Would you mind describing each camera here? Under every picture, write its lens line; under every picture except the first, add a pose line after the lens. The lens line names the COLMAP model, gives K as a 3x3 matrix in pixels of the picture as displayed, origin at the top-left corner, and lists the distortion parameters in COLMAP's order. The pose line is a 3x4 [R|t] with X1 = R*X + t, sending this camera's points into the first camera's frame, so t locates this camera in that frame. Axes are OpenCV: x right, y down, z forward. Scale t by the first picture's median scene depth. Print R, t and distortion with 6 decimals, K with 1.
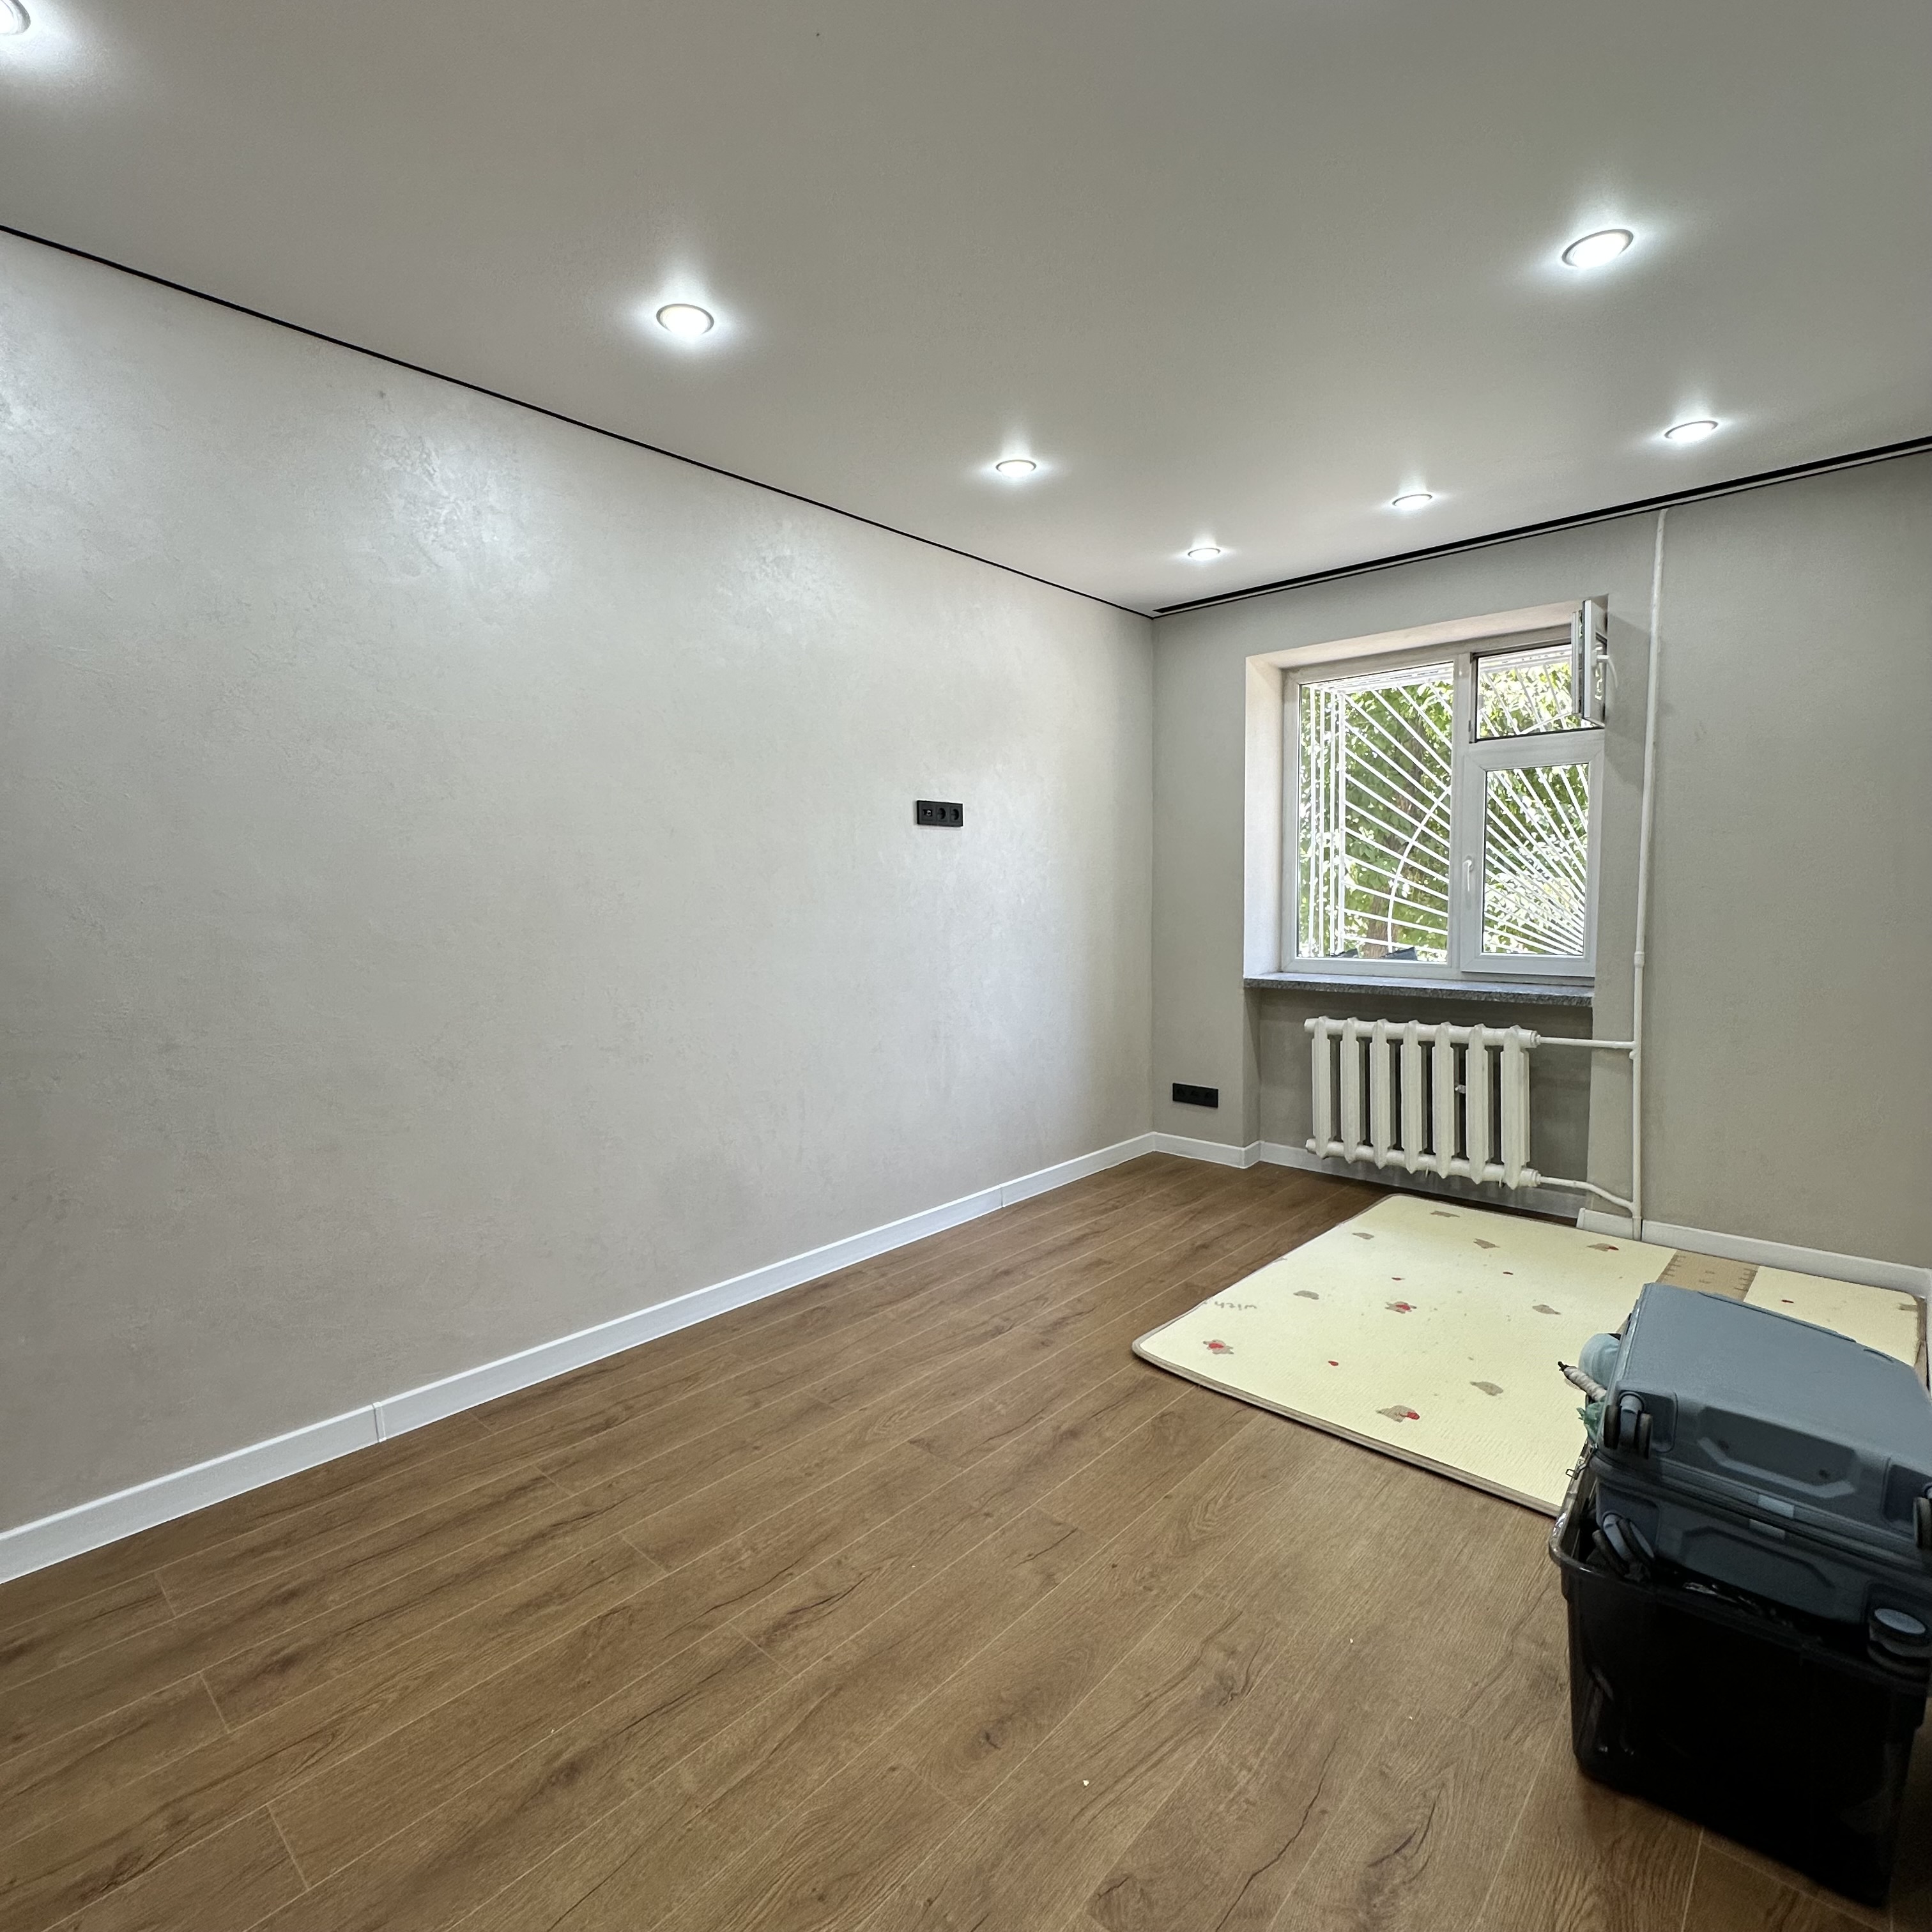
lens RADIAL K [[1022.9, 0, 963.8], [0, 1022.9, 963.8], [0, 0, 1]] dist [-0.005010, 0.000311]
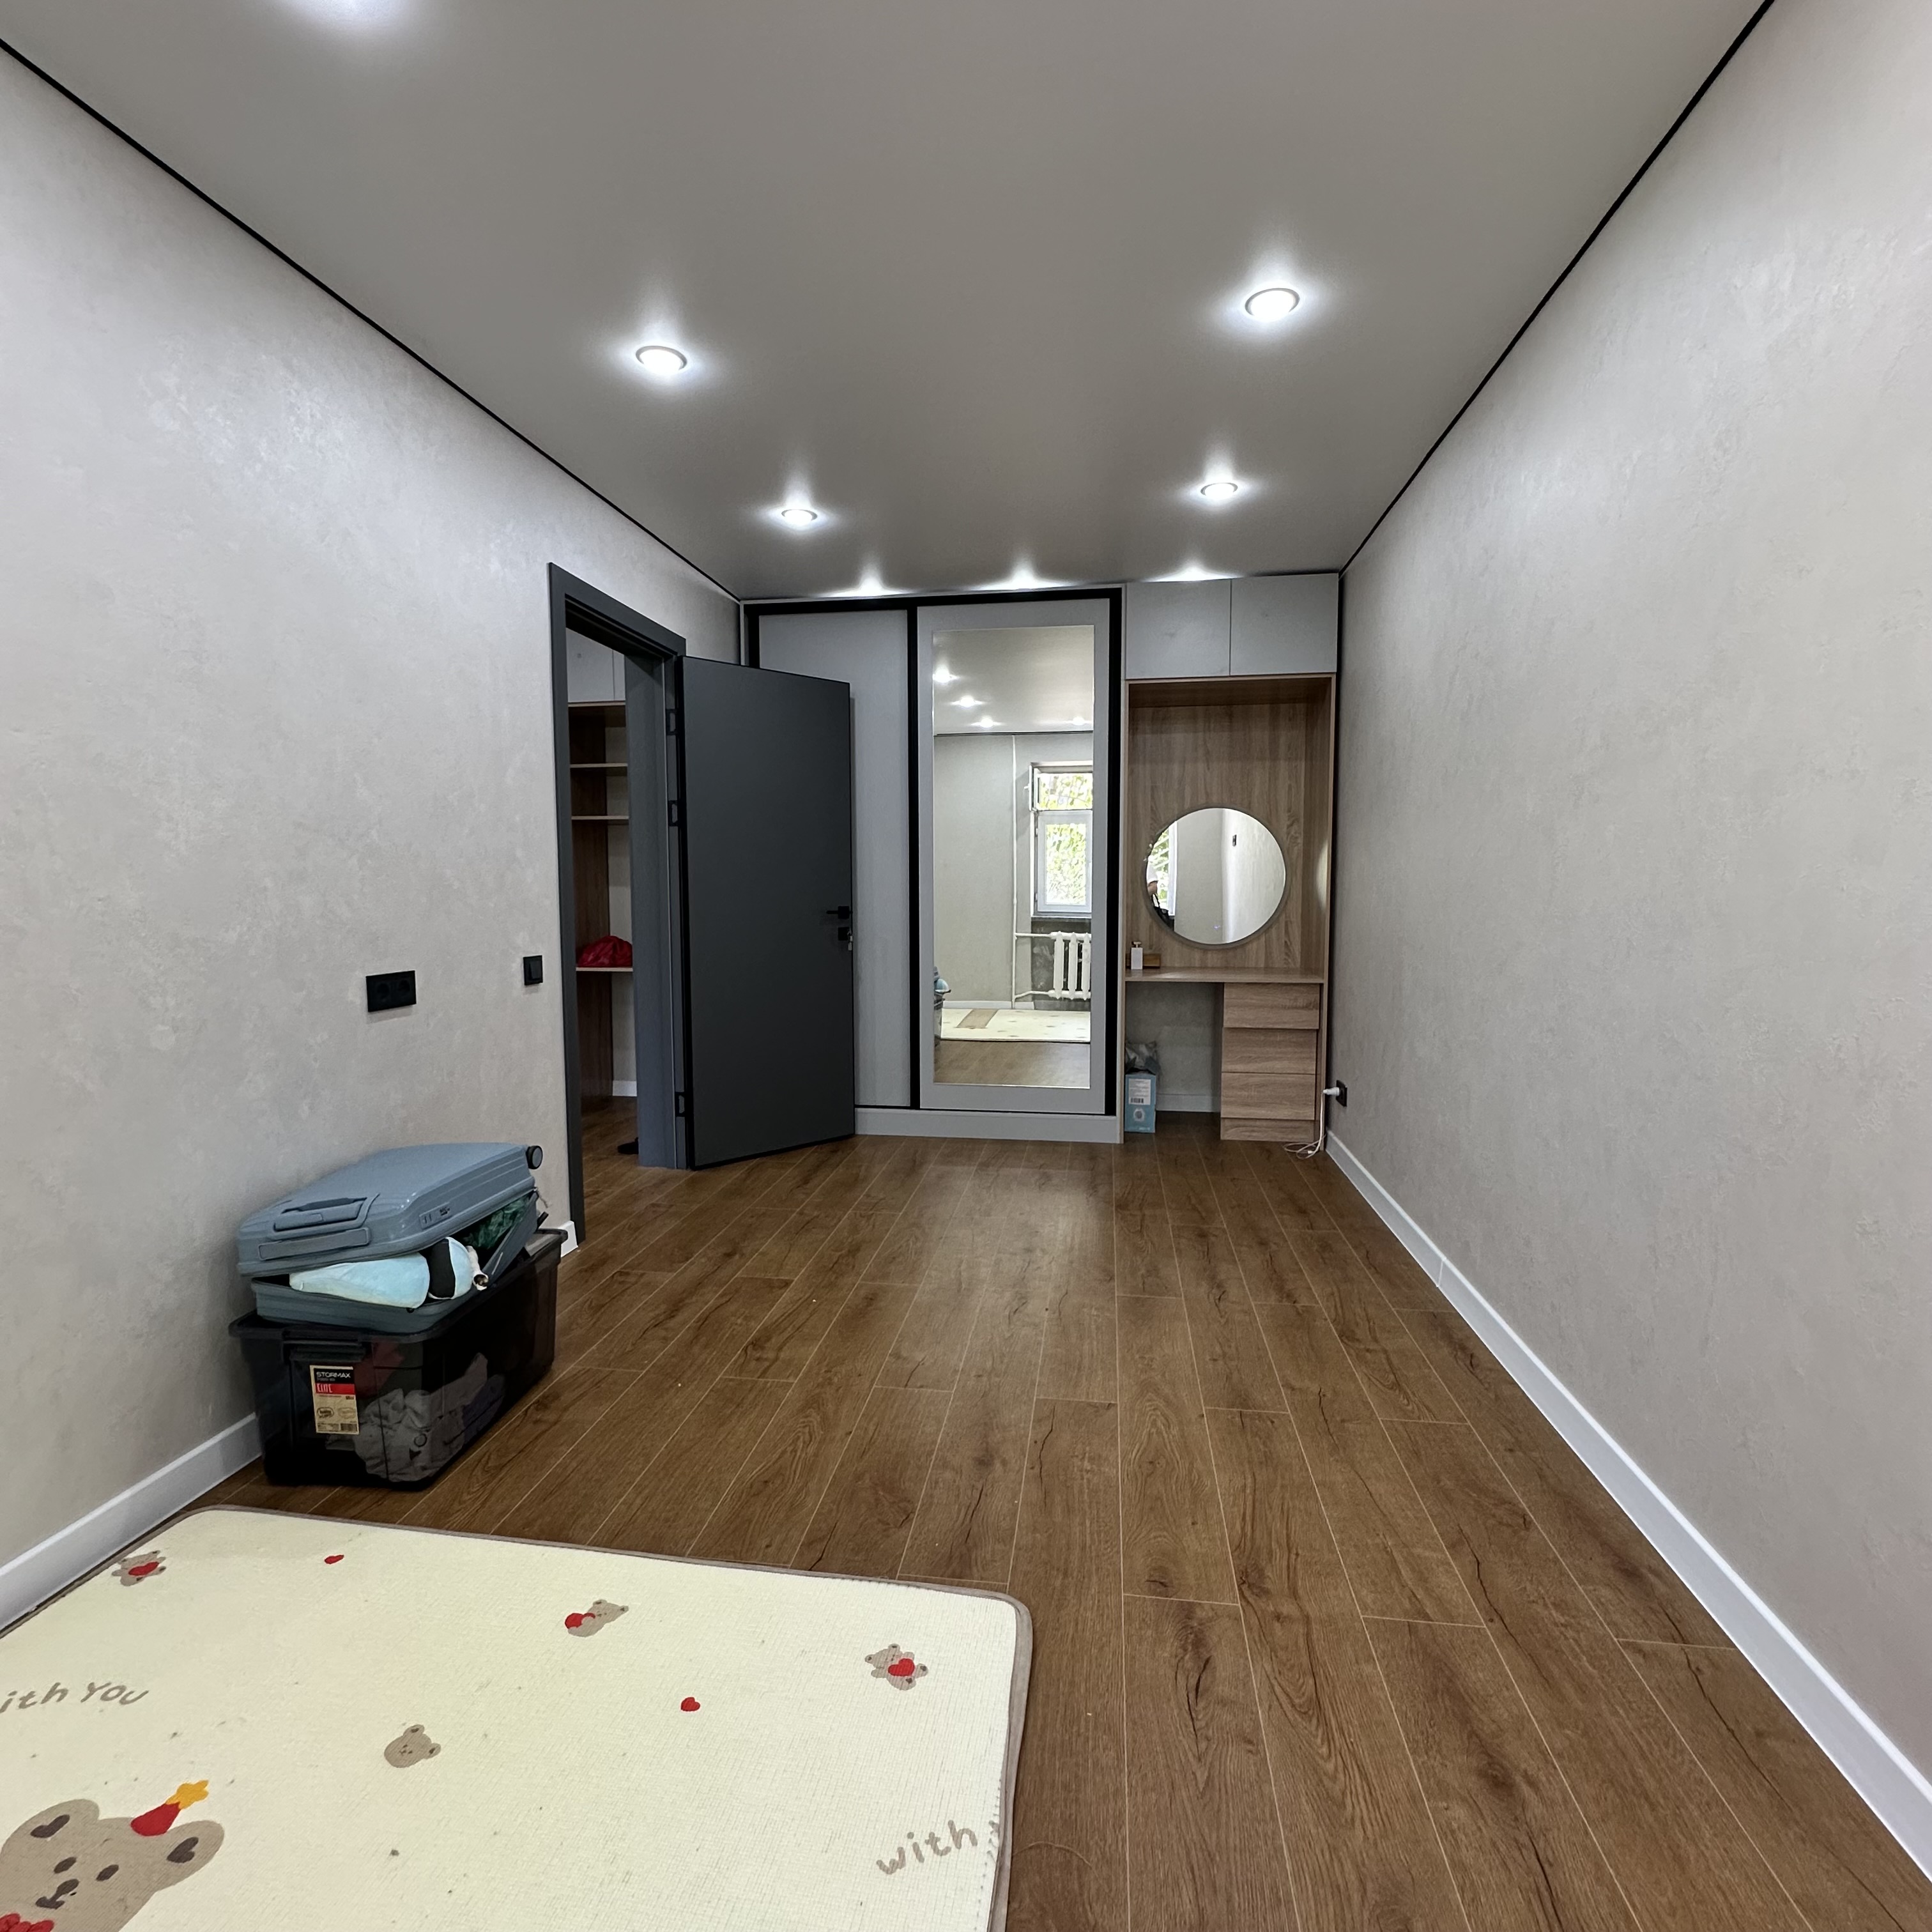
lens RADIAL K [[1022.9, 0, 963.8], [0, 1022.9, 963.8], [0, 0, 1]] dist [-0.005010, 0.000311]
pose [[-0.824708, 0.059053, -0.562467, 0.581424], [-0.028745, 0.988872, 0.145967, -0.085227], [0.564828, 0.136548, -0.813833, 1.632750]]
